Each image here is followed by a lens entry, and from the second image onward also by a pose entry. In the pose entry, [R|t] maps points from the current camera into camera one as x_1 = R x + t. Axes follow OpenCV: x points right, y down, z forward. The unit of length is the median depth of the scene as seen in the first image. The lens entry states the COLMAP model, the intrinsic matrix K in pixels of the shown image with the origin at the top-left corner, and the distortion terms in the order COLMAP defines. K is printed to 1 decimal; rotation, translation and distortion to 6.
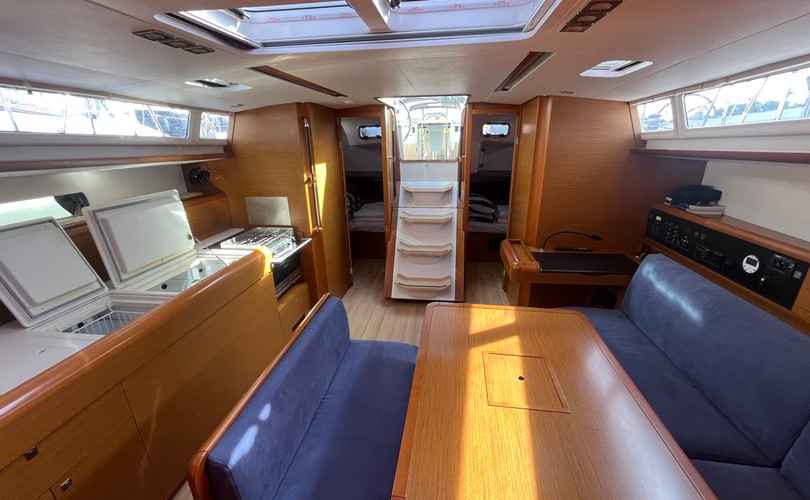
lens RADIAL K [[325.1, 0, 405.0], [0, 325.1, 250.0], [0, 0, 1]] dist [0.010283, -0.006546]
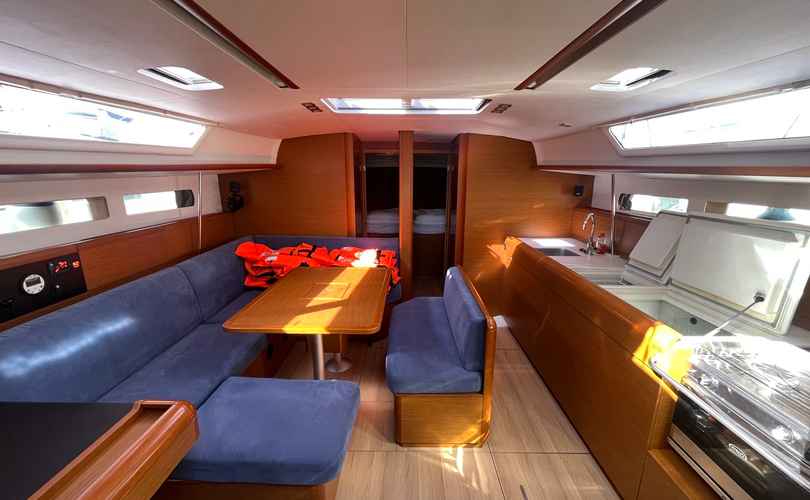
lens RADIAL K [[325.1, 0, 405.0], [0, 325.1, 250.0], [0, 0, 1]] dist [0.010283, -0.006546]
pose [[-0.991894, 0.042045, -0.119908, 0.091998], [-0.028626, 0.845472, 0.533252, -0.511941], [0.123799, 0.532362, -0.837415, 1.665860]]
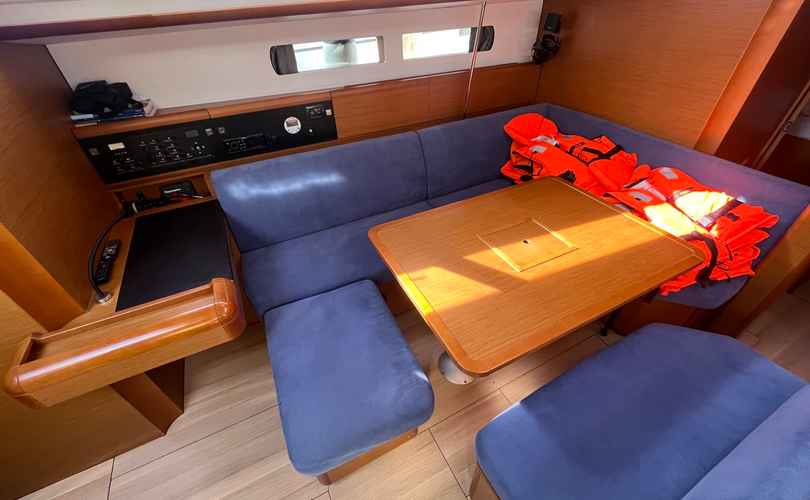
lens RADIAL K [[325.1, 0, 405.0], [0, 325.1, 250.0], [0, 0, 1]] dist [0.010283, -0.006546]
pose [[-0.575427, -0.490358, 0.654548, -0.097701], [0.297983, 0.619610, 0.726147, -0.348610], [-0.761636, 0.612889, -0.210422, 1.072664]]
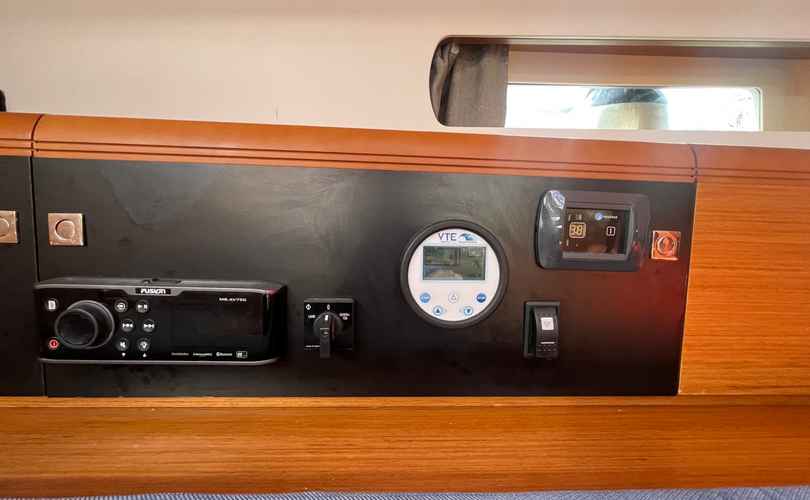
lens RADIAL K [[325.1, 0, 405.0], [0, 325.1, 250.0], [0, 0, 1]] dist [0.010283, -0.006546]
pose [[-0.196995, -0.052014, 0.979024, 0.780871], [0.290703, 0.950585, 0.108997, -0.000963], [-0.936315, 0.306077, -0.172140, 0.940603]]
